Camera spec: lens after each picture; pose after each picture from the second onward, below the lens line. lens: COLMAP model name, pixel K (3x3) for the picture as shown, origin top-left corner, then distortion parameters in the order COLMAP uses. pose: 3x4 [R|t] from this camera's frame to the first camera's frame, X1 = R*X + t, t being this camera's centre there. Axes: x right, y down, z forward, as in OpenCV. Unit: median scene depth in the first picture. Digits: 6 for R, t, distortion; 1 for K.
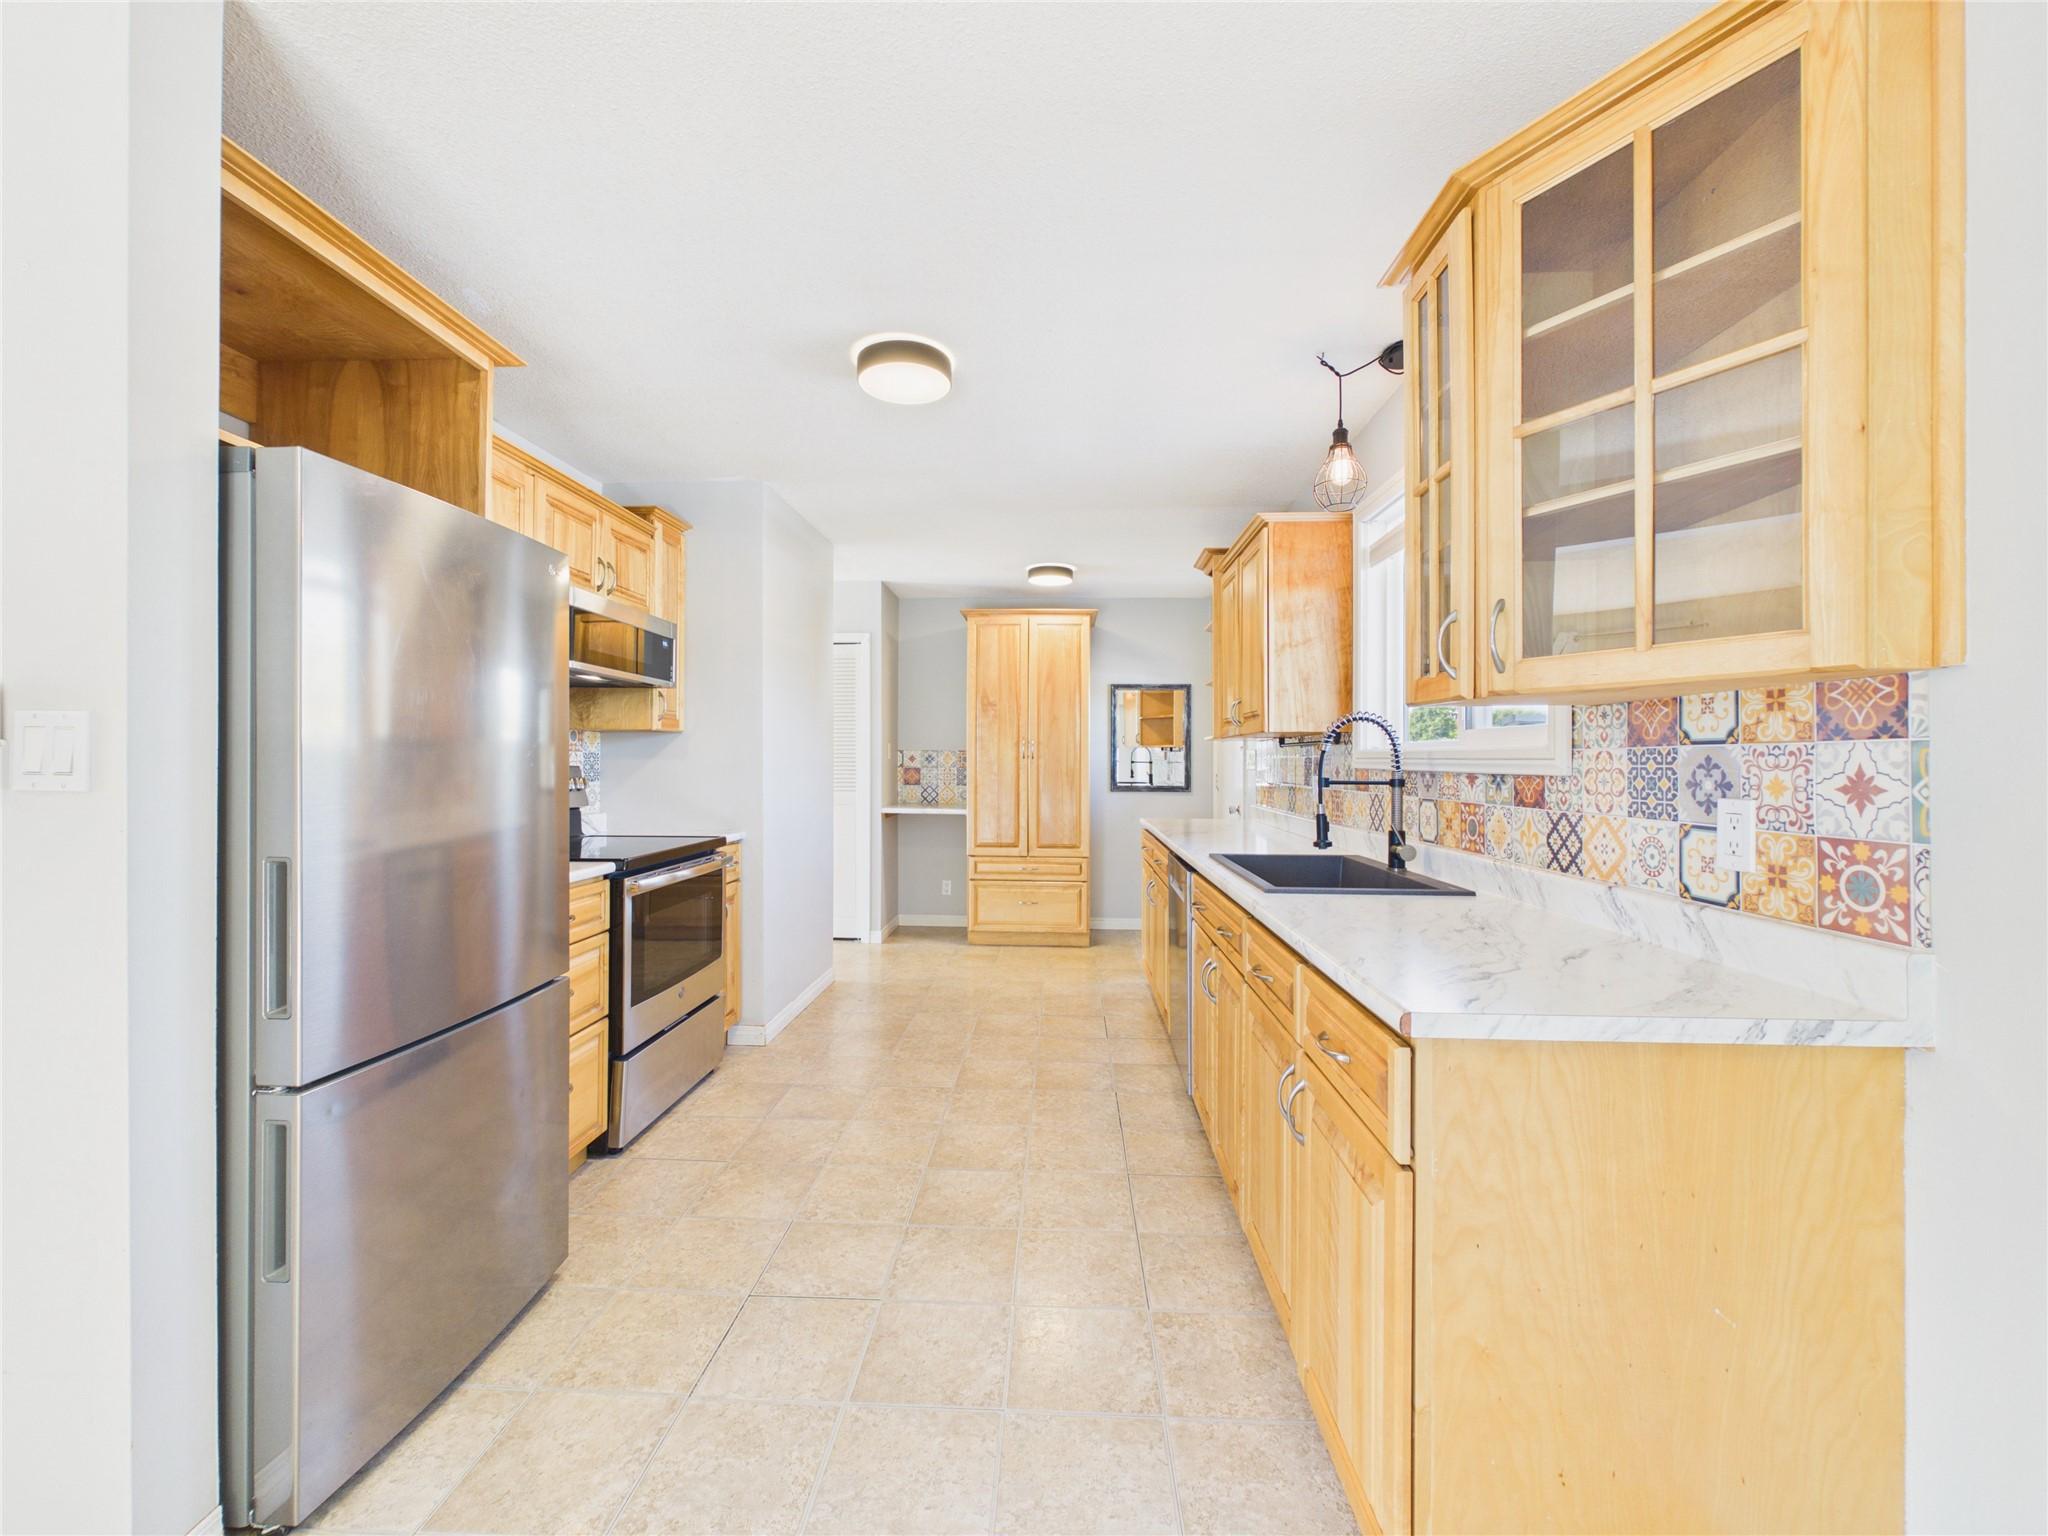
lens RADIAL K [[834.9, 0, 1007.8], [0, 834.9, 770.0], [0, 0, 1]] dist [0.000363, 0.000814]
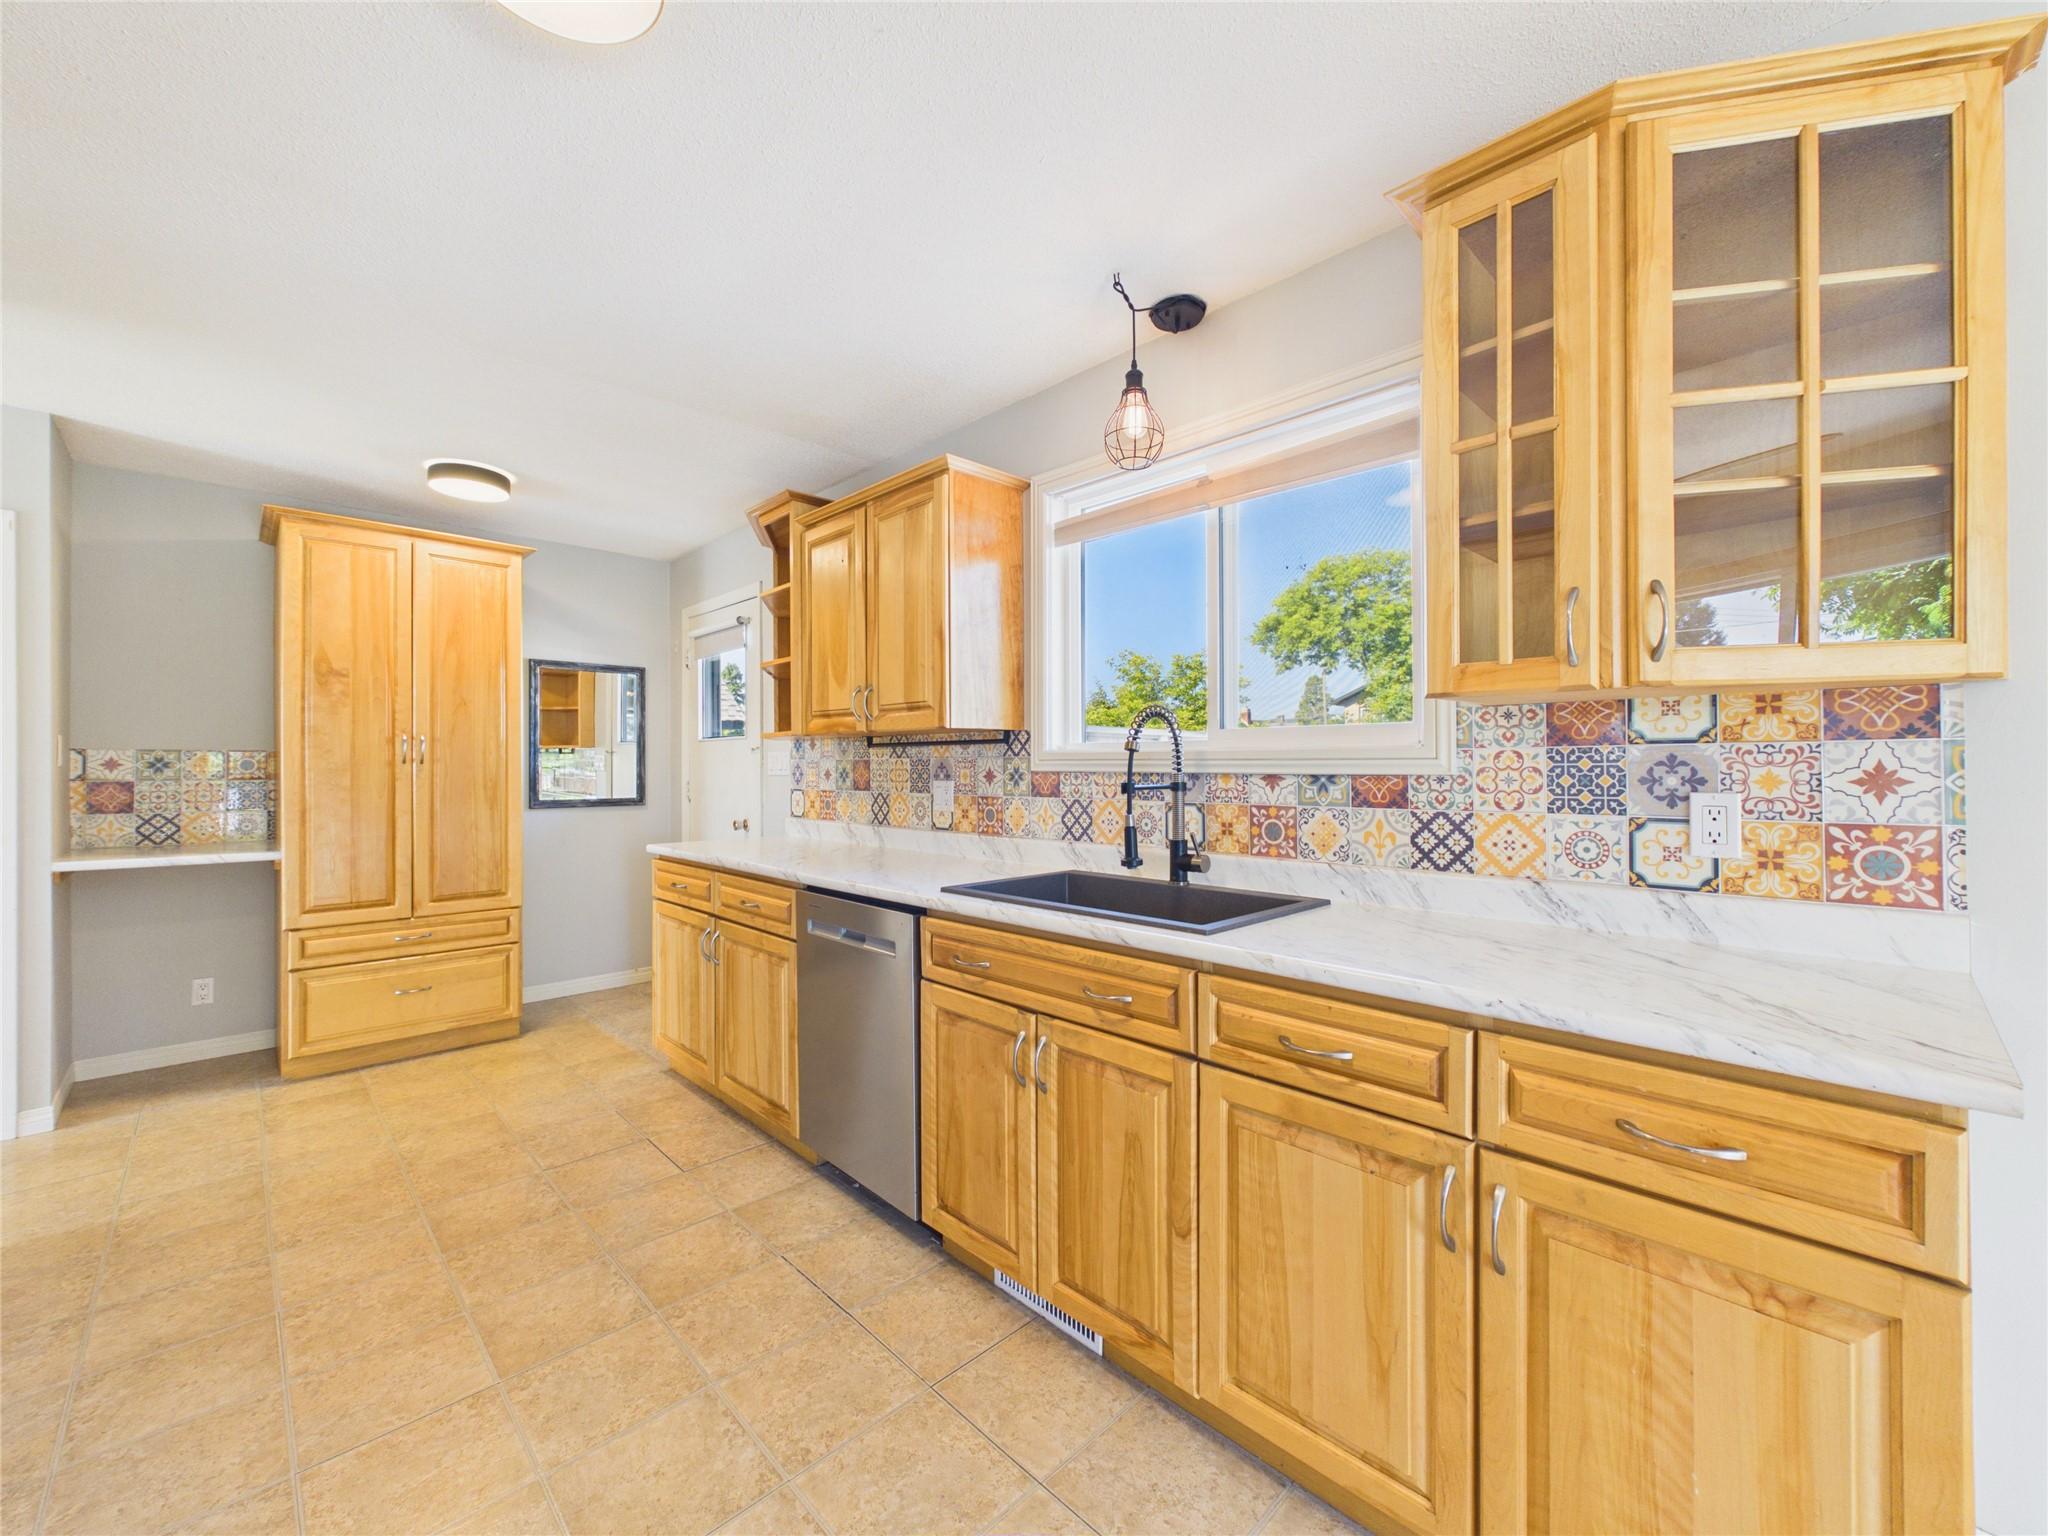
lens RADIAL K [[834.9, 0, 1026.5], [0, 834.9, 766.7], [0, 0, 1]] dist [0.000363, 0.000814]
pose [[0.668779, -0.006458, 0.743433, -0.453044], [0.014137, 0.999892, -0.004032, -0.006686], [-0.743327, 0.013206, 0.668798, 0.758511]]
